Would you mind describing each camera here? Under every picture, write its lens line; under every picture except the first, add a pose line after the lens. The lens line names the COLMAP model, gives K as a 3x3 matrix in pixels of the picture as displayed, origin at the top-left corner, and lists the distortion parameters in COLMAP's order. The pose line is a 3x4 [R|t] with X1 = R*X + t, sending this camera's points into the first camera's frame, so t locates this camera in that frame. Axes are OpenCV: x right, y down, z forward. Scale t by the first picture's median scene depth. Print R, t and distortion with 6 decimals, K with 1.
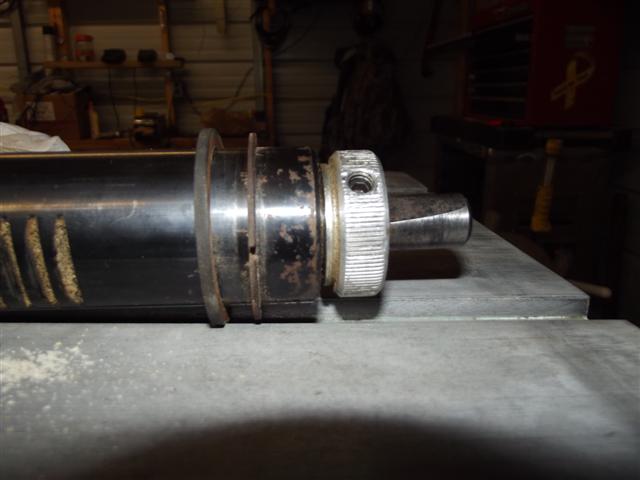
lens RADIAL K [[536.4, 0, 320.0], [0, 536.4, 240.0], [0, 0, 1]] dist [0.088179, -0.010317]
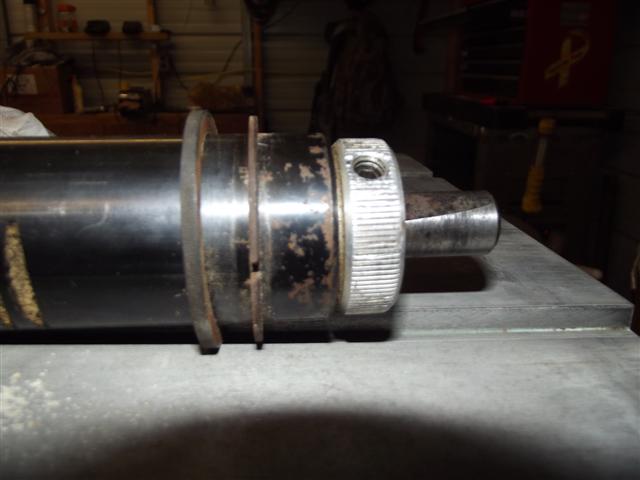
lens RADIAL K [[524.9, 0, 326.0], [0, 524.9, 239.2], [0, 0, 1]] dist [0.048974, 0.010658]
pose [[0.999364, -0.000486, 0.035655, -0.035831], [-0.001205, 0.998876, 0.047386, -0.043788], [-0.035638, -0.047398, 0.998240, 0.160110]]
